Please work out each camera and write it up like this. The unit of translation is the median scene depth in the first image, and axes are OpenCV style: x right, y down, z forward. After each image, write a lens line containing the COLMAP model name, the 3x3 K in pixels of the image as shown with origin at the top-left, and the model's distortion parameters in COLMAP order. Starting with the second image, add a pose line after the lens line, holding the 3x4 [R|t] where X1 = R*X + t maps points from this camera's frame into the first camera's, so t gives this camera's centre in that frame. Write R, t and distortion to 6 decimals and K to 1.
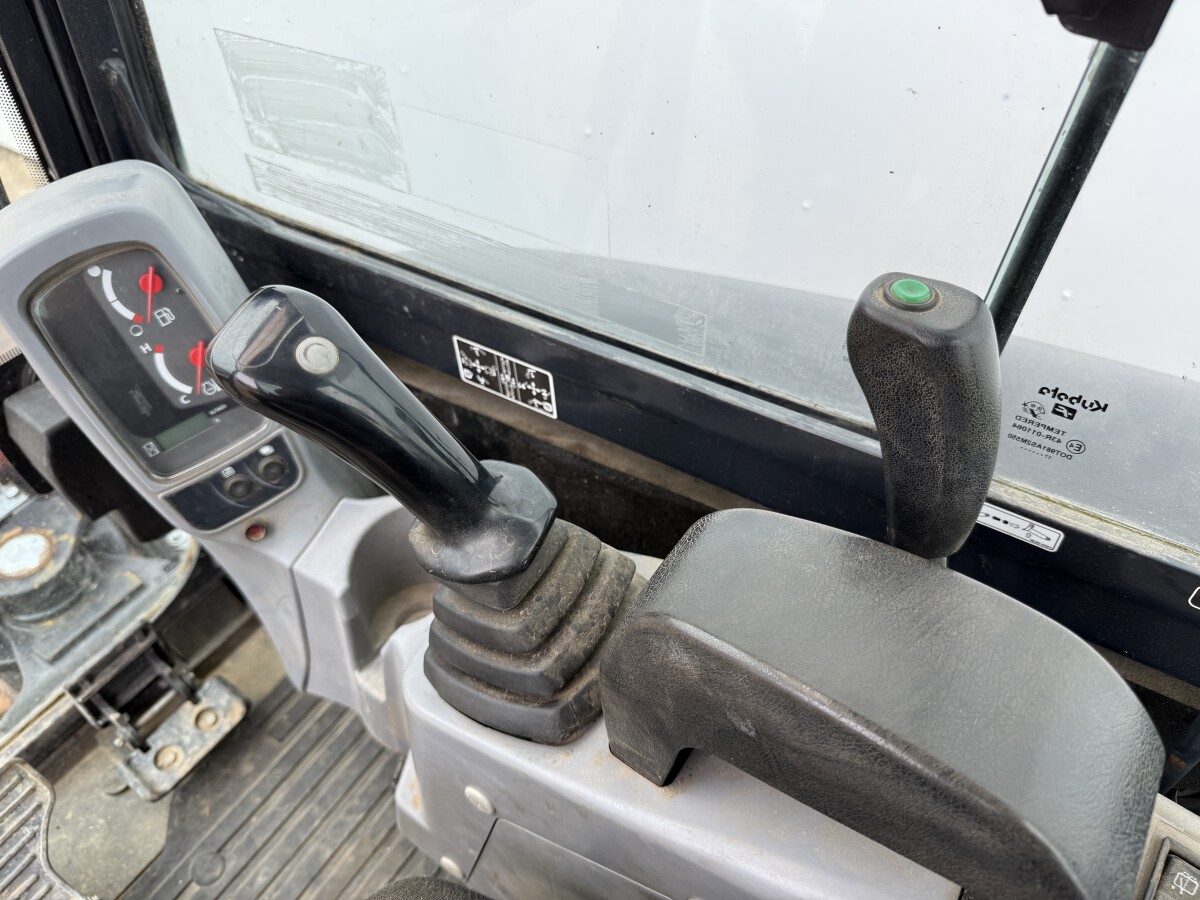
lens RADIAL K [[864.9, 0, 600.0], [0, 864.9, 450.0], [0, 0, 1]] dist [-0.011393, -0.007913]
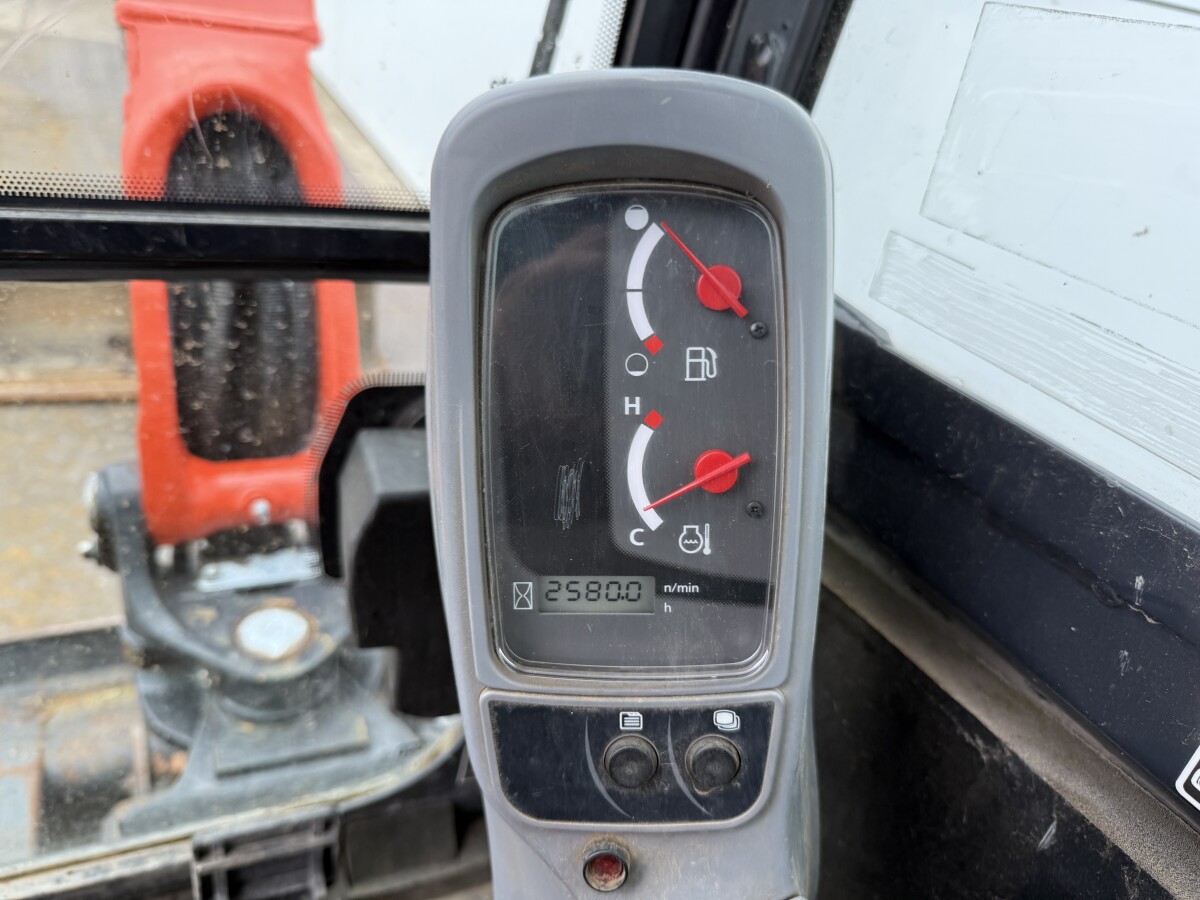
lens RADIAL K [[854.6, 0, 603.5], [0, 854.6, 468.2], [0, 0, 1]] dist [0.064836, -0.127883]
pose [[0.832491, 0.401682, -0.381590, -0.242334], [-0.500442, 0.840707, -0.206809, 0.010795], [0.237734, 0.363130, 0.900899, 0.408705]]
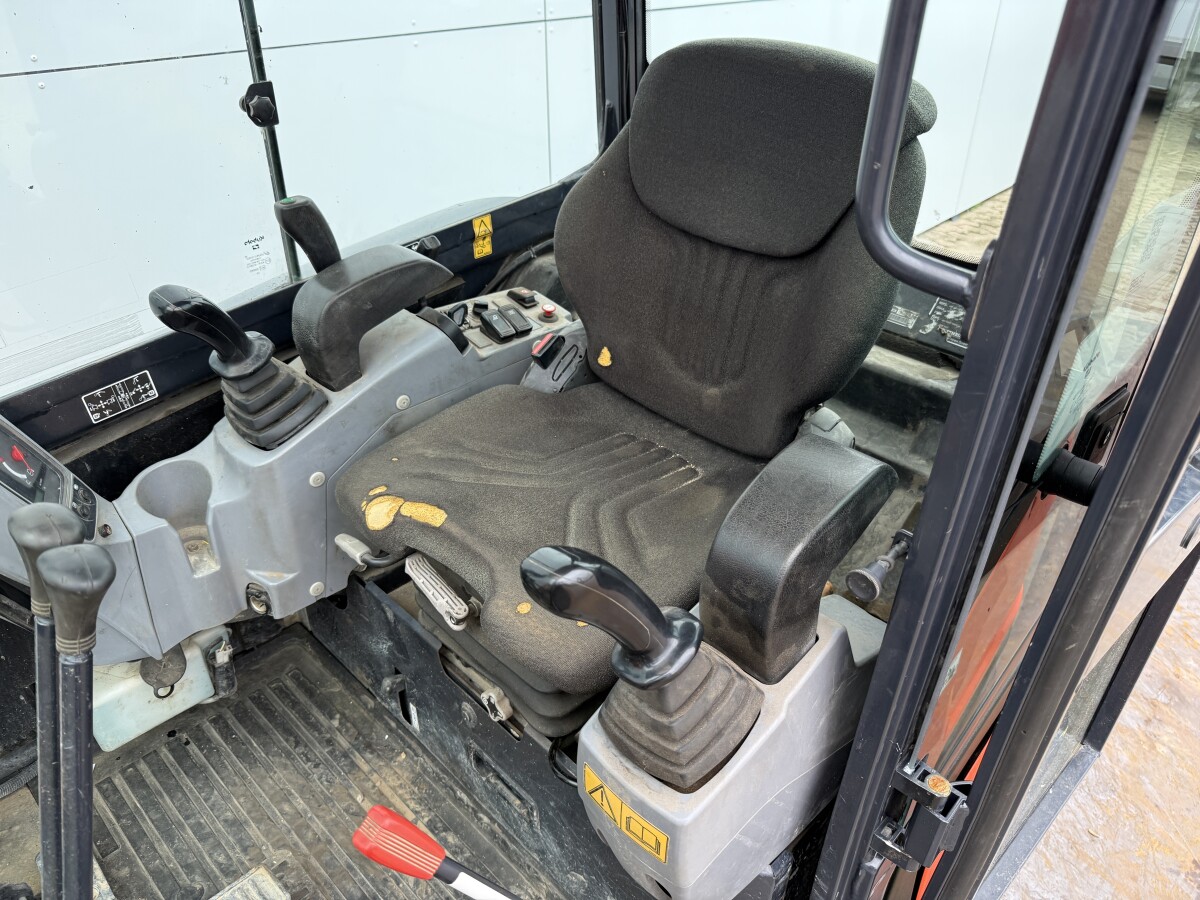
lens RADIAL K [[864.9, 0, 600.0], [0, 864.9, 450.0], [0, 0, 1]] dist [-0.011393, -0.007913]
pose [[0.206684, -0.558908, 0.803059, -1.119524], [0.712555, 0.648450, 0.267913, 0.175776], [-0.670482, 0.516850, 0.532277, -0.472757]]
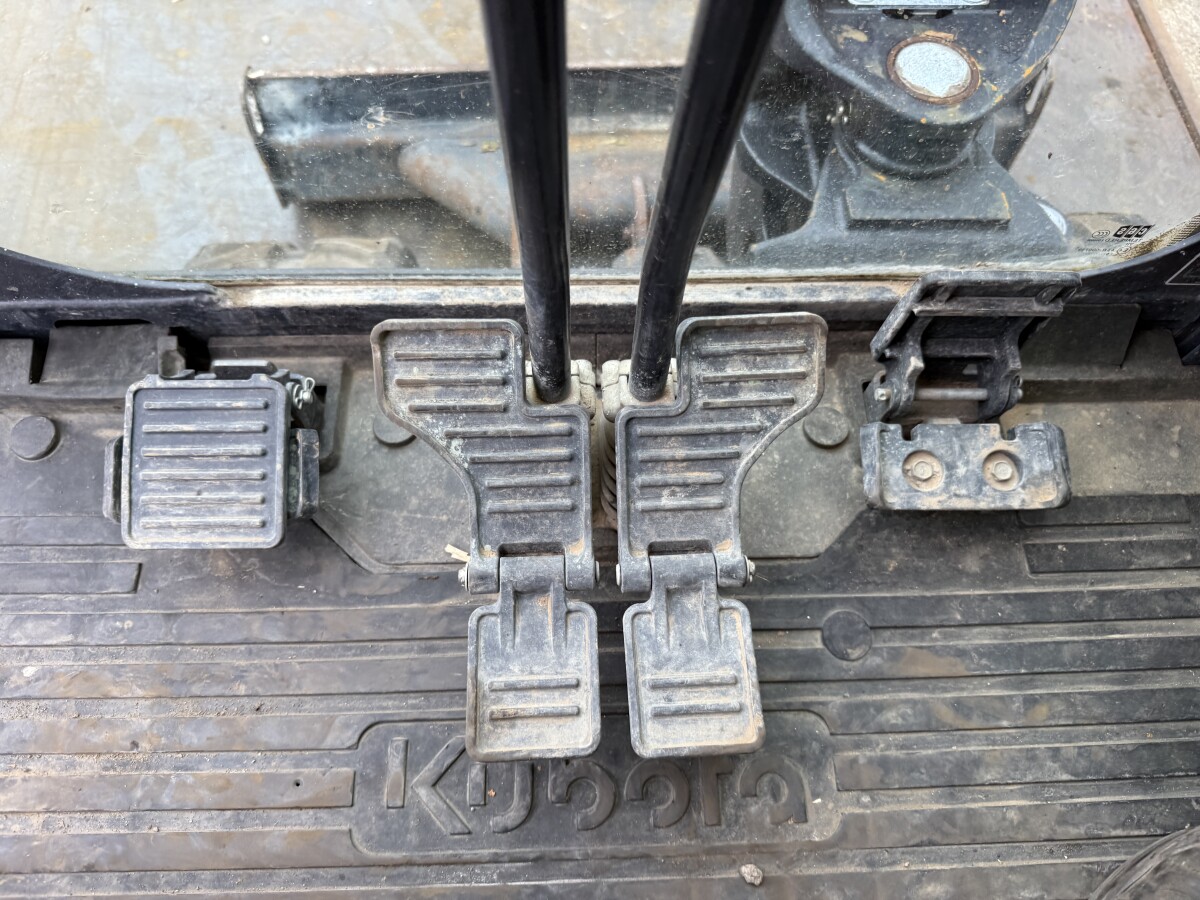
lens RADIAL K [[864.9, 0, 600.0], [0, 864.9, 450.0], [0, 0, 1]] dist [-0.011393, -0.007913]
pose [[0.564997, 0.739046, -0.366865, -0.487736], [-0.605280, 0.673421, 0.424429, 0.262861], [0.560727, -0.017745, 0.827811, 0.410925]]
